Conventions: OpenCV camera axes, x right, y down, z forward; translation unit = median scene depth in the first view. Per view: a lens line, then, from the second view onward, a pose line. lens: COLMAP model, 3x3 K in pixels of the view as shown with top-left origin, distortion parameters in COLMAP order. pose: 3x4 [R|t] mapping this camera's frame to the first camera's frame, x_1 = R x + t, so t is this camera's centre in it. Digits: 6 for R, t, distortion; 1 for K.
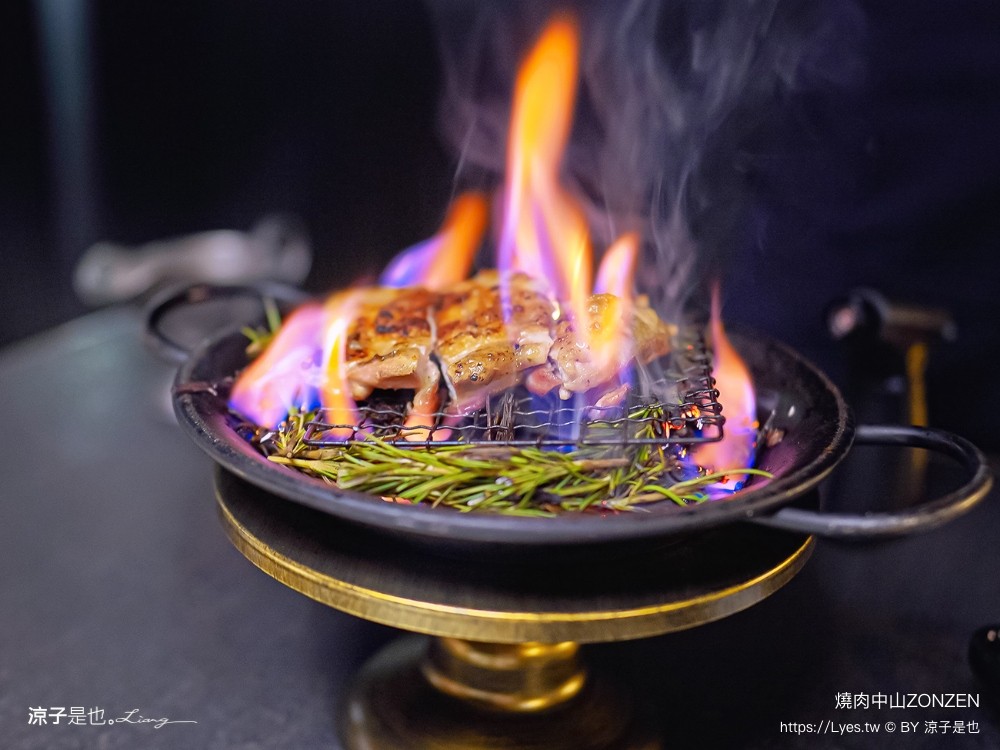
lens RADIAL K [[1326.9, 0, 455.1], [0, 1326.9, 374.3], [0, 0, 1]] dist [0.002558, 0.031044]
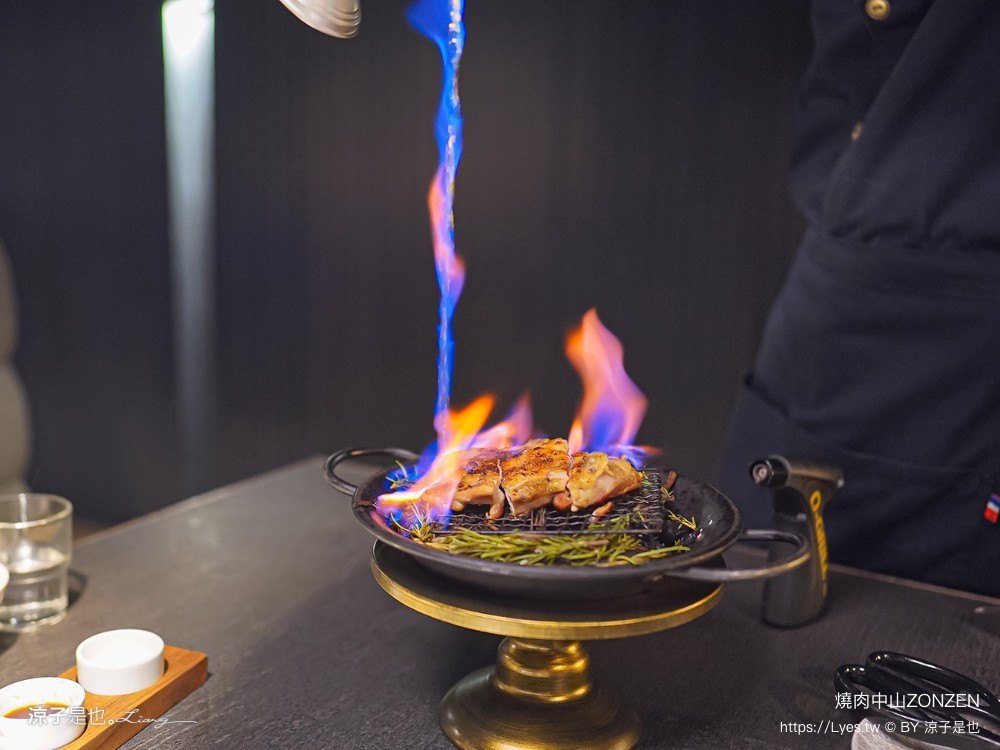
lens RADIAL K [[1265.9, 0, 500.0], [0, 1265.9, 375.0], [0, 0, 1]] dist [0.000367, -0.025557]
pose [[0.999950, 0.005711, -0.008190, -0.004819], [-0.006743, 0.991215, -0.132092, 0.065123], [0.007364, 0.132141, 0.991204, -0.722618]]
